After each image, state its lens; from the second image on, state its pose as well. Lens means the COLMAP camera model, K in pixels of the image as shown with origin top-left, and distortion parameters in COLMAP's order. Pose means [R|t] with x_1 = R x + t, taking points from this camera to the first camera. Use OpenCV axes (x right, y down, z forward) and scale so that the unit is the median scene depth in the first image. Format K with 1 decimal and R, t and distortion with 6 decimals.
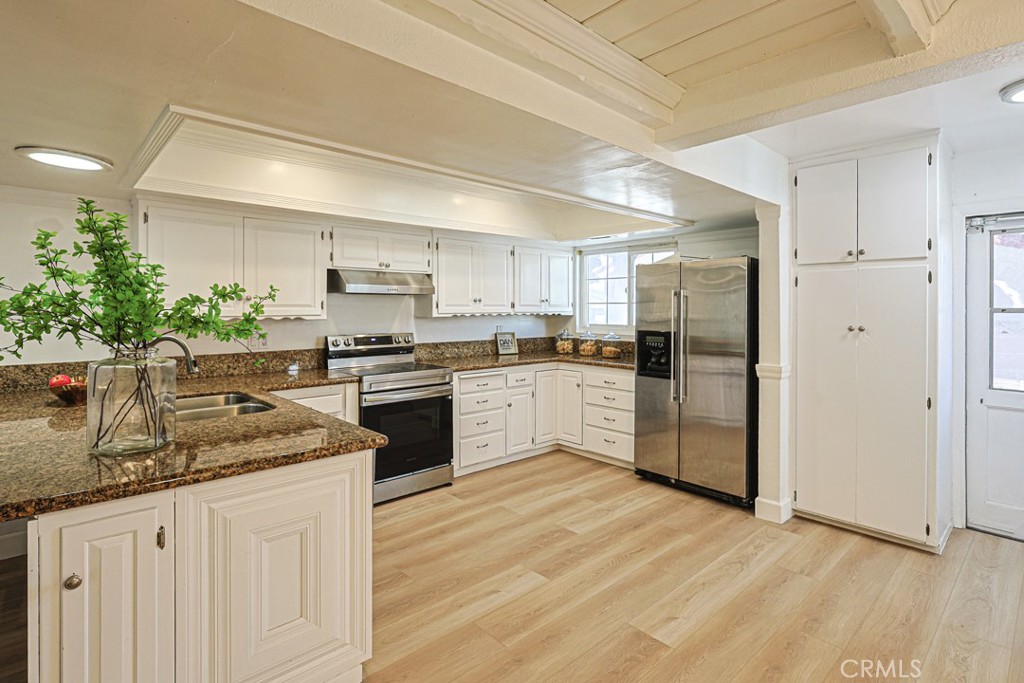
lens RADIAL K [[502.6, 0, 510.3], [0, 502.6, 311.6], [0, 0, 1]] dist [-0.002006, 0.000860]
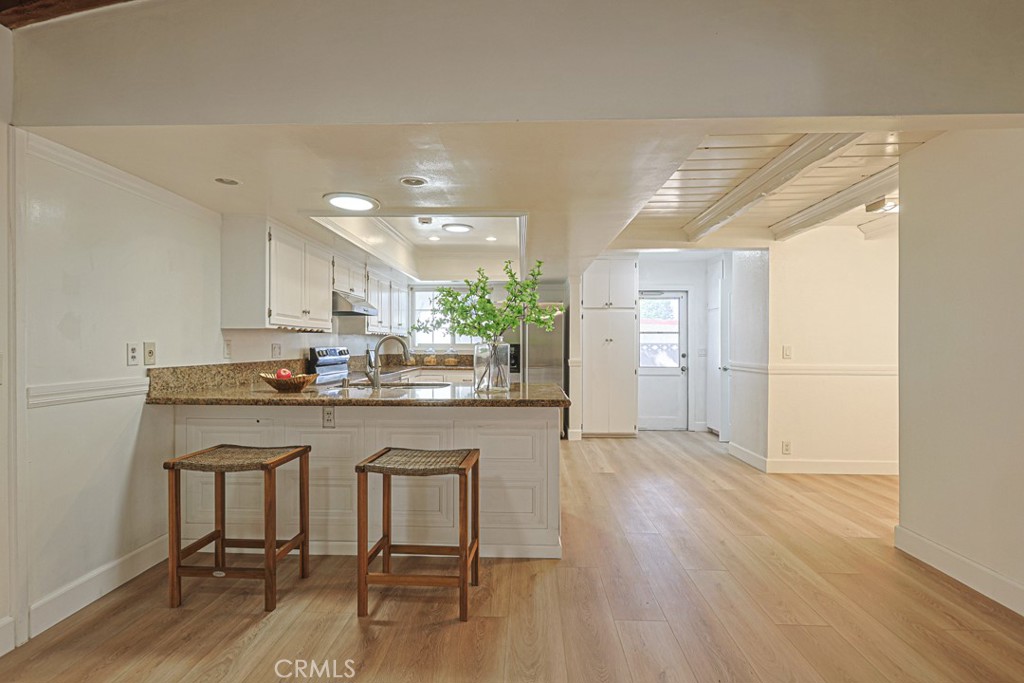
lens RADIAL K [[499.9, 0, 509.1], [0, 499.9, 343.4], [0, 0, 1]] dist [-0.000373, 0.000263]
pose [[0.697970, 0.002934, 0.716121, -0.848507], [0.003151, 0.999969, -0.007168, 0.047322], [-0.716120, 0.007260, 0.697940, -0.130078]]
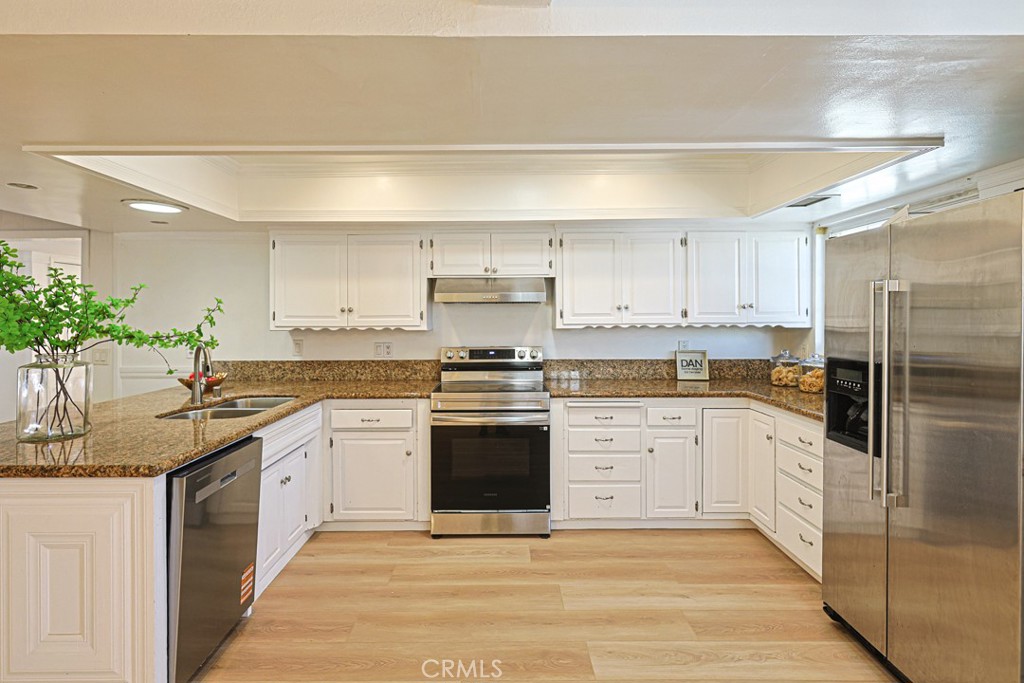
lens RADIAL K [[502.8, 0, 509.7], [0, 502.8, 319.2], [0, 0, 1]] dist [0.000222, -0.000097]
pose [[0.743737, -0.001705, -0.668470, 0.369437], [-0.000116, 0.999996, -0.002679, -0.002887], [0.668472, 0.002070, 0.743734, 0.351650]]
